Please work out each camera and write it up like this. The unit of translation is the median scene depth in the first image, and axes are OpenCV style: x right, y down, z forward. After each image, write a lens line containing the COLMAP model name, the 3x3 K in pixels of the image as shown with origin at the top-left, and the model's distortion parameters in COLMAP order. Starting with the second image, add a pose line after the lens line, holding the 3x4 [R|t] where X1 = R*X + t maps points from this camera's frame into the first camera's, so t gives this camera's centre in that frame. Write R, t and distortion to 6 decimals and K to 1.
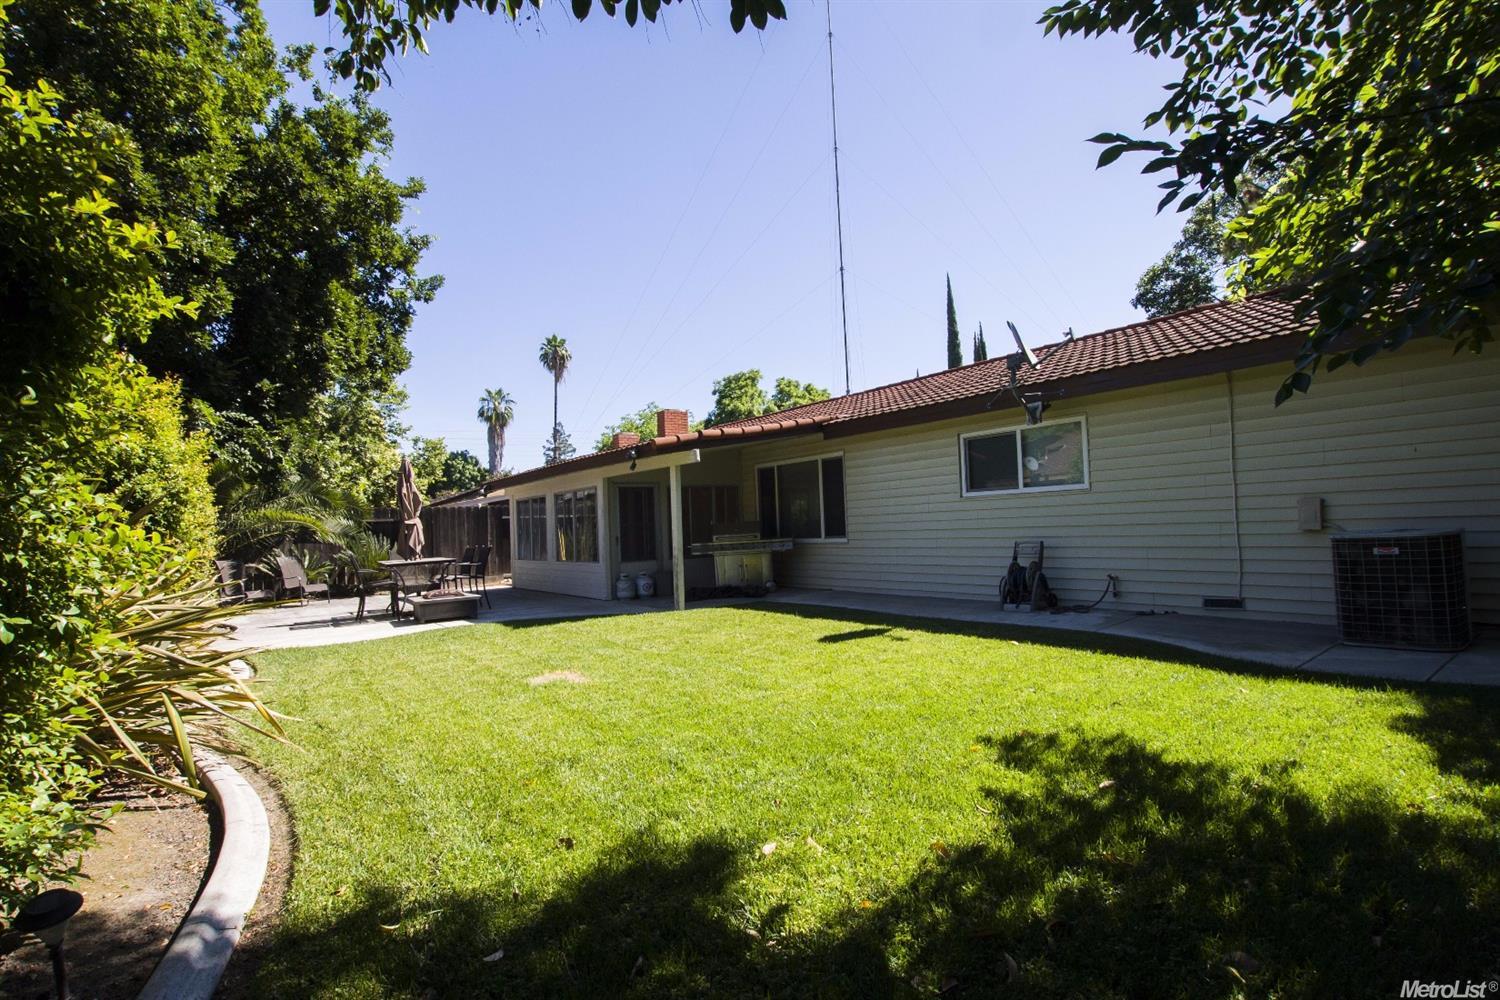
lens RADIAL K [[703.9, 0, 741.2], [0, 703.9, 505.0], [0, 0, 1]] dist [-0.023335, 0.000358]
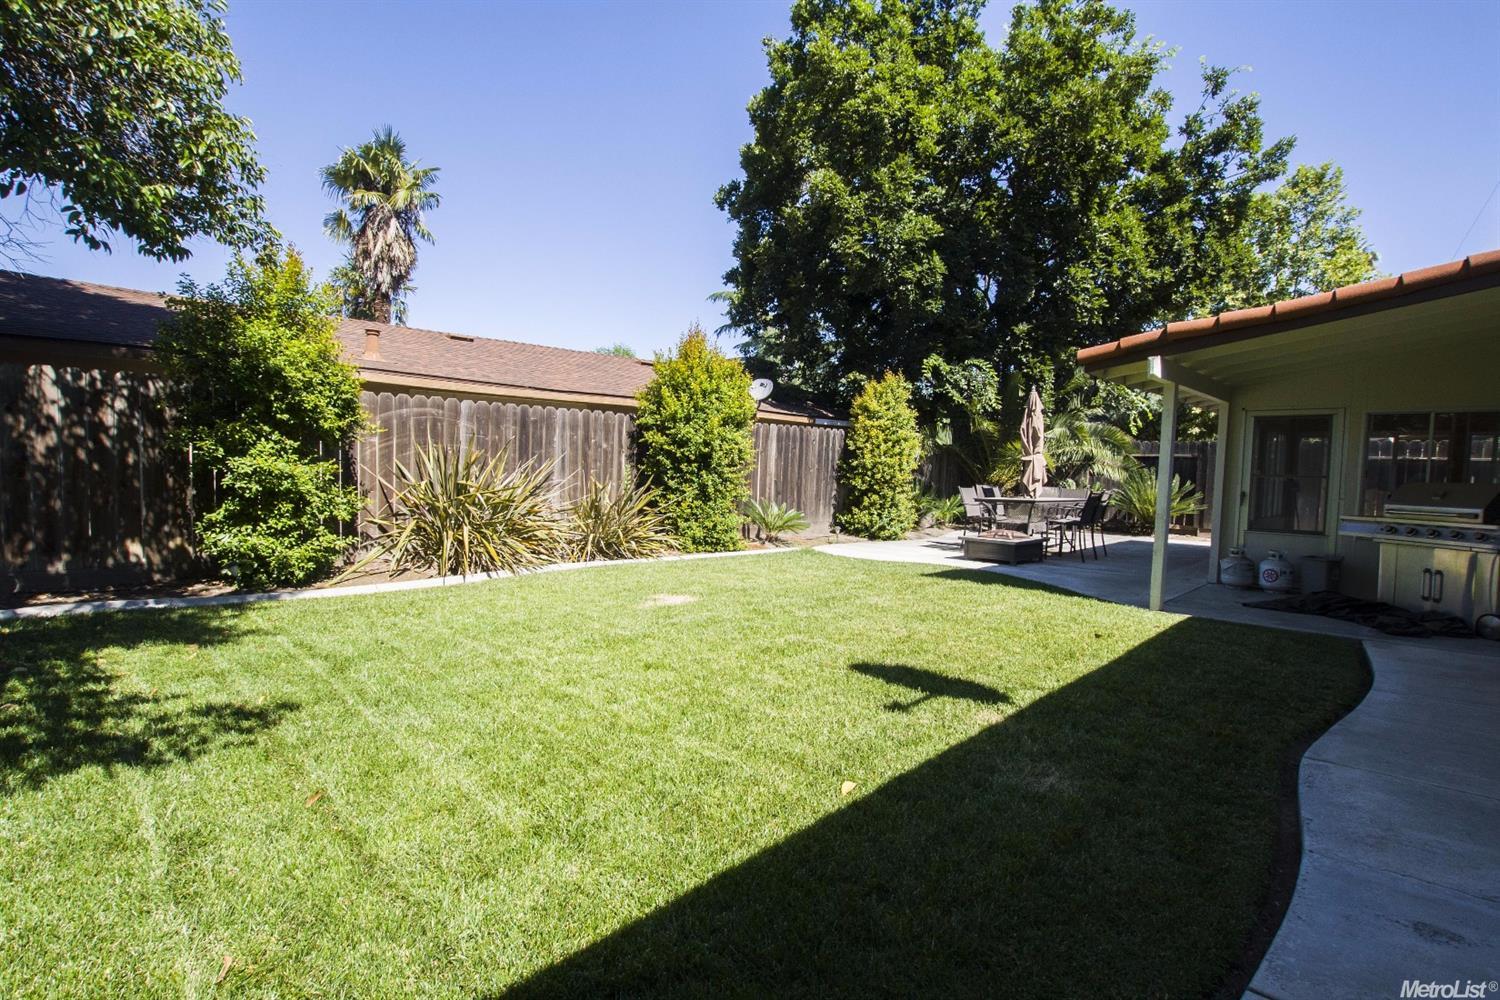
lens RADIAL K [[703.9, 0, 741.2], [0, 703.9, 505.0], [0, 0, 1]] dist [-0.023335, 0.000358]
pose [[0.142463, 0.114125, -0.983199, 1.447196], [-0.014005, 0.993464, 0.113287, -0.055656], [0.989701, -0.002369, 0.143130, 1.596806]]
